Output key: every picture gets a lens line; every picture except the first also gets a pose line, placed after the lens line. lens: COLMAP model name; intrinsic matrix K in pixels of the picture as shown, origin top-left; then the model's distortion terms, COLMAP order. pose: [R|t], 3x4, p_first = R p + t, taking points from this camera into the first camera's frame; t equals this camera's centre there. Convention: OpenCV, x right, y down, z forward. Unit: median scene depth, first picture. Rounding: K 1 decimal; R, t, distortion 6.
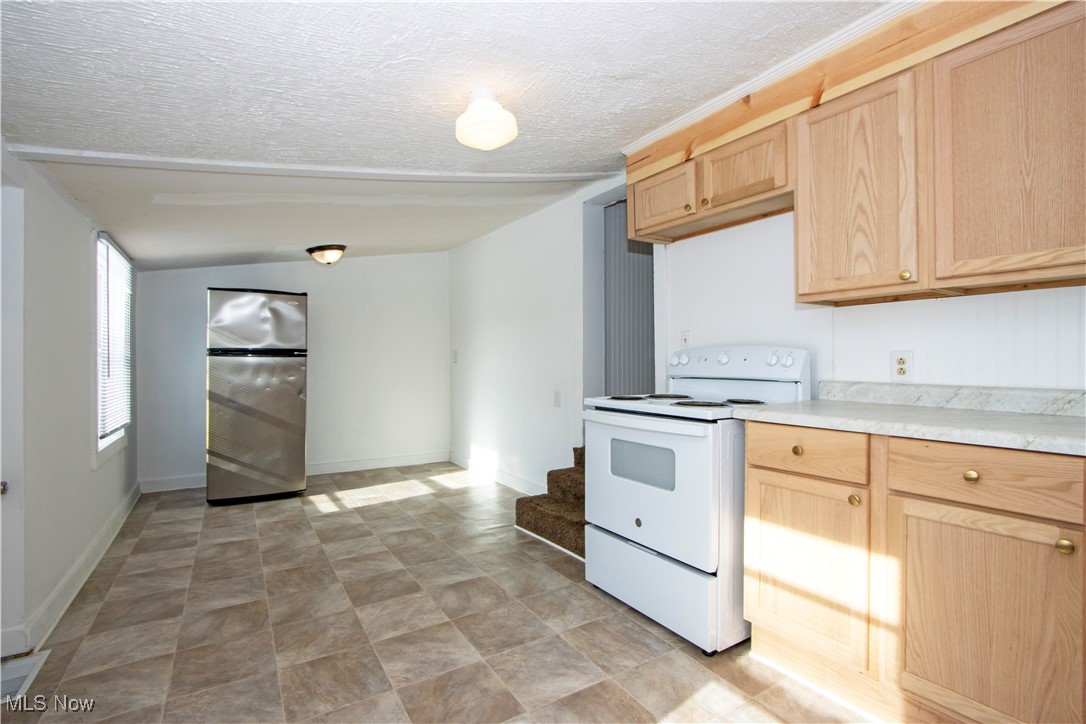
lens RADIAL K [[506.2, 0, 517.1], [0, 506.2, 354.9], [0, 0, 1]] dist [-0.020011, 0.000840]
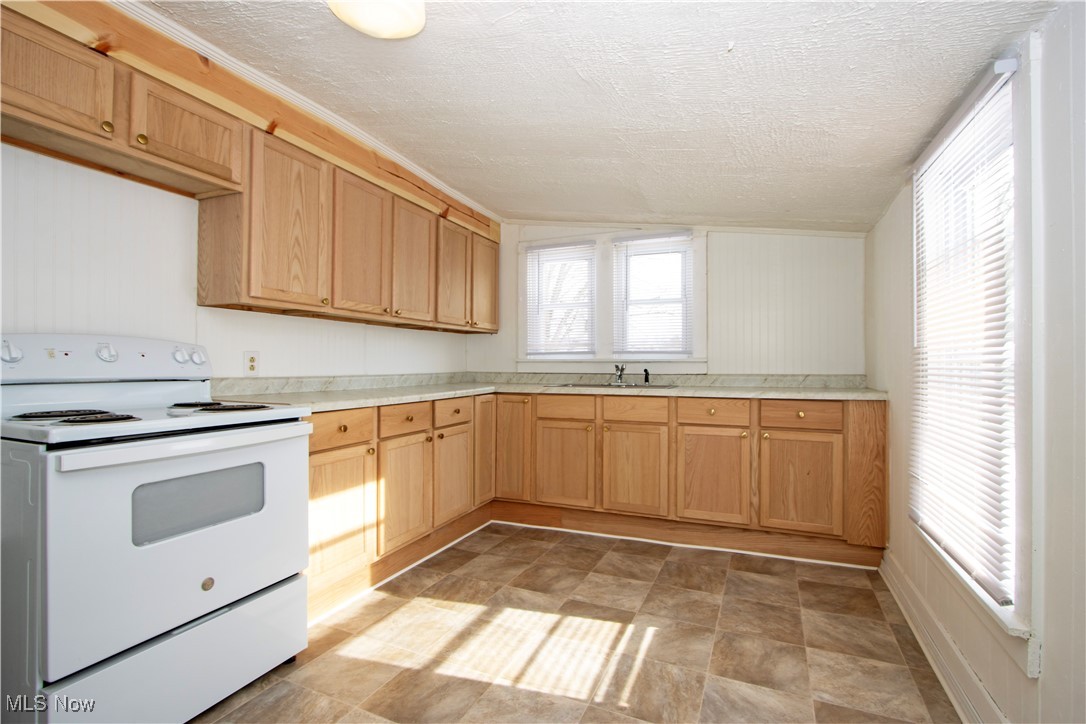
lens RADIAL K [[506.2, 0, 539.1], [0, 506.2, 362.5], [0, 0, 1]] dist [-0.020011, 0.000840]
pose [[-0.596024, -0.002263, 0.802964, -0.736119], [-0.020277, 0.999720, -0.012234, 0.022817], [-0.802711, -0.023573, -0.595902, 1.289353]]
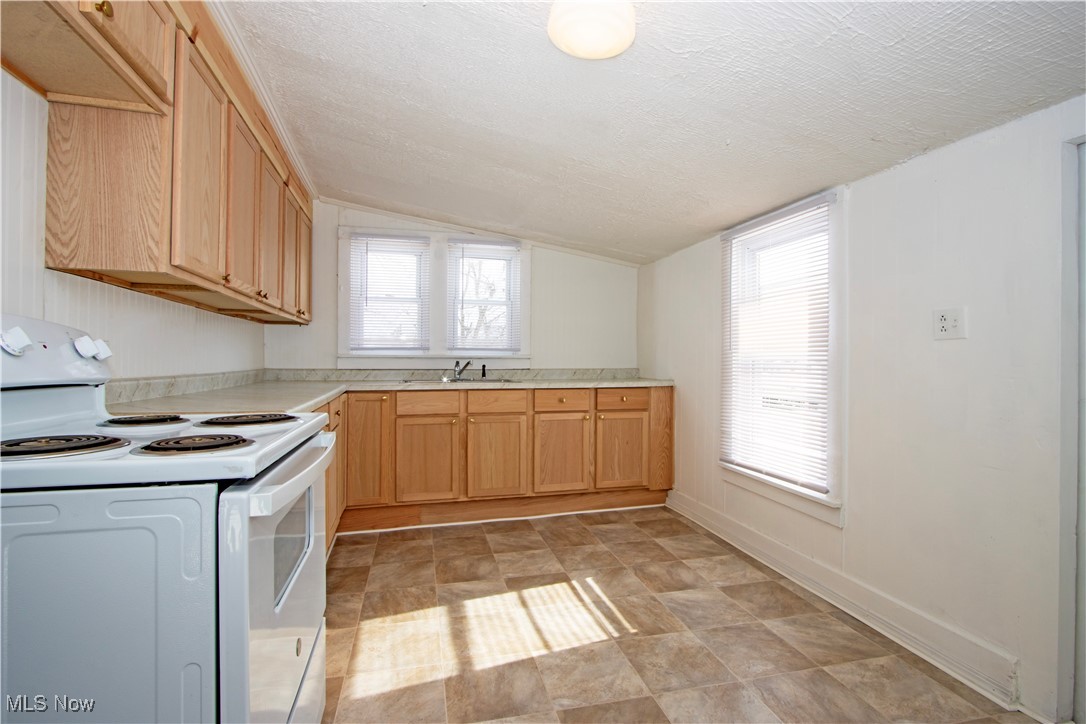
lens RADIAL K [[506.2, 0, 542.2], [0, 506.2, 362.9], [0, 0, 1]] dist [-0.020011, 0.000840]
pose [[-0.966378, -0.008721, 0.256979, -0.471092], [-0.012804, 0.999817, -0.014220, 0.028782], [-0.256808, -0.017032, -0.966312, 1.528425]]
